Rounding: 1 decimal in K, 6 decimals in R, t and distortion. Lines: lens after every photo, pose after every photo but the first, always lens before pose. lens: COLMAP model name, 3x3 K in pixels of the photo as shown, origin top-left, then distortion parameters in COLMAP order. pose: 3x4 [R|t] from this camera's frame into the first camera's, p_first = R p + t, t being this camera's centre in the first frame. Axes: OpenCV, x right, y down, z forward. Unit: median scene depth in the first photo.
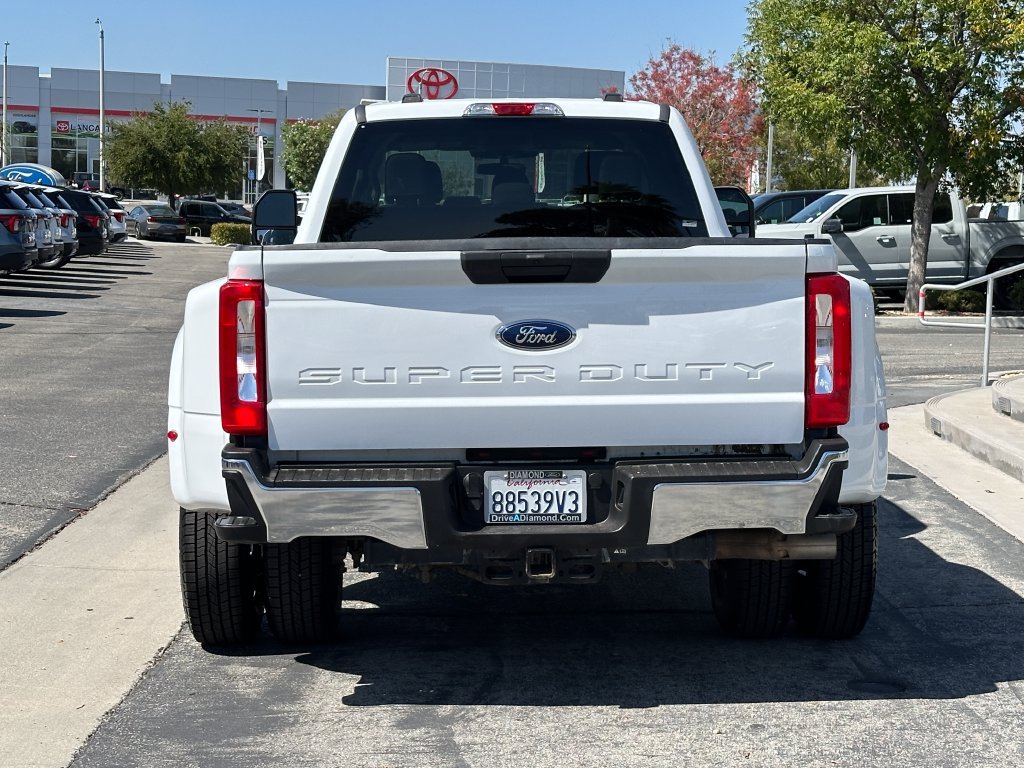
lens RADIAL K [[2042.2, 0, 512.0], [0, 2042.2, 384.0], [0, 0, 1]] dist [0.097743, 0.295883]
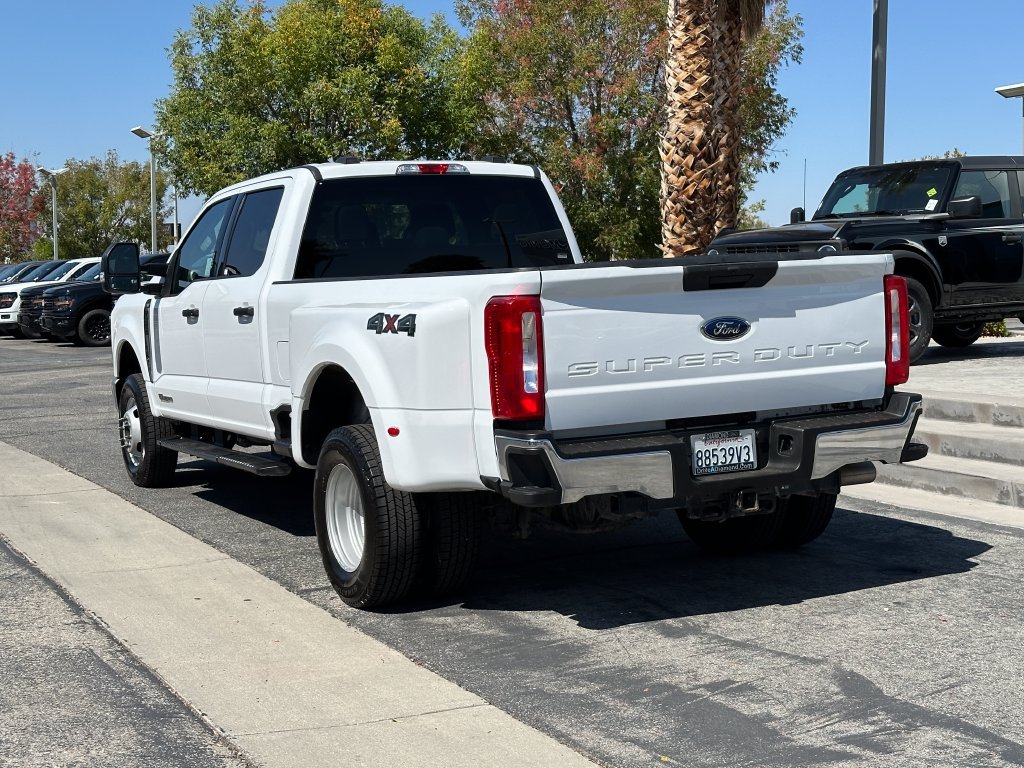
lens RADIAL K [[1645.3, 0, 512.0], [0, 1645.3, 384.0], [0, 0, 1]] dist [0.106211, -0.011704]
pose [[0.896888, -0.061041, 0.438025, -0.572566], [0.069176, 0.997601, -0.002621, 0.005010], [-0.436815, 0.032652, 0.898959, 0.103860]]
